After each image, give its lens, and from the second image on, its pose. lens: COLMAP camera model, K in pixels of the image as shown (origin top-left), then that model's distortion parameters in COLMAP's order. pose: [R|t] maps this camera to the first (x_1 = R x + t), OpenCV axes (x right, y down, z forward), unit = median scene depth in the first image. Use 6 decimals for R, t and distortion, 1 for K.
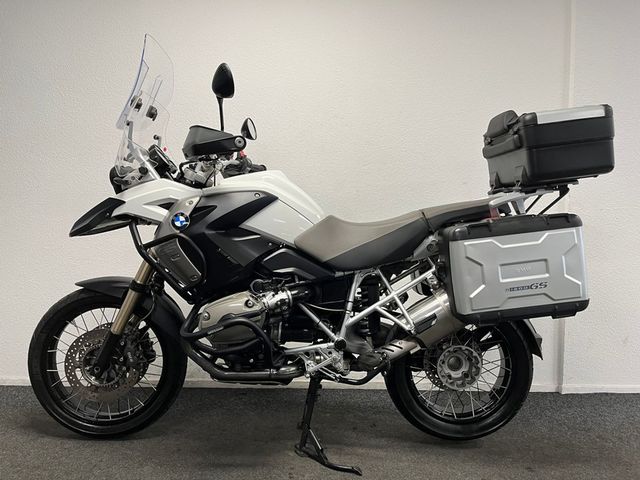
lens RADIAL K [[486.7, 0, 317.9], [0, 486.7, 238.7], [0, 0, 1]] dist [0.067462, -0.082748]
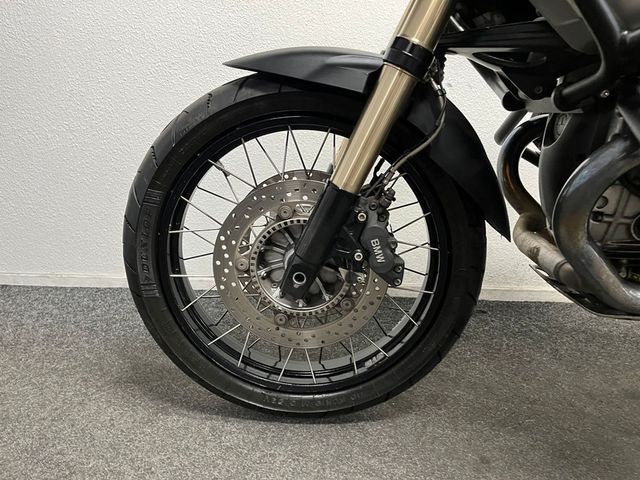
lens RADIAL K [[486.7, 0, 325.4], [0, 486.7, 236.8], [0, 0, 1]] dist [0.067462, -0.082748]
pose [[0.998721, 0.016606, -0.047747, -0.405141], [-0.005400, 0.974146, 0.225856, 0.140808], [0.050263, -0.225309, 0.972990, 0.616066]]
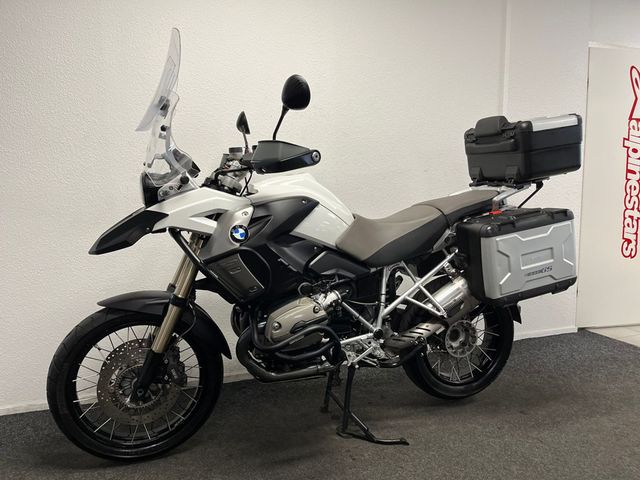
lens RADIAL K [[486.7, 0, 321.7], [0, 486.7, 242.5], [0, 0, 1]] dist [0.067462, -0.082748]
pose [[0.947430, -0.069872, 0.312241, -0.390254], [0.041105, 0.994358, 0.097789, -0.096647], [-0.317312, -0.079813, 0.944957, 0.021750]]
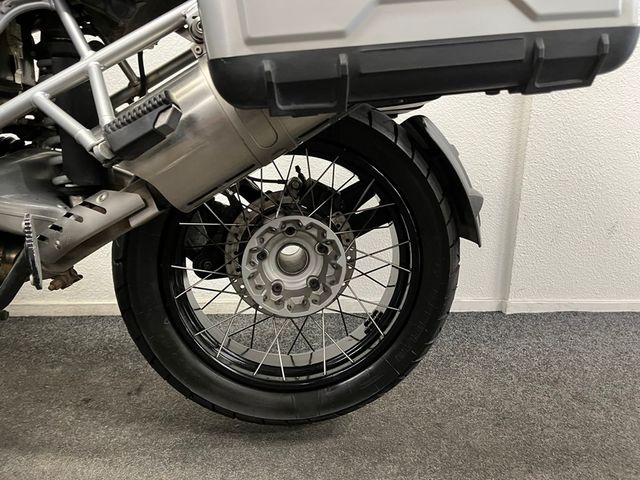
lens RADIAL K [[486.7, 0, 329.0], [0, 486.7, 238.4], [0, 0, 1]] dist [0.067462, -0.082748]
pose [[0.992987, -0.001265, 0.118220, 0.278225], [-0.017384, 0.987513, 0.156578, 0.177612], [-0.116942, -0.157535, 0.980565, 0.606339]]
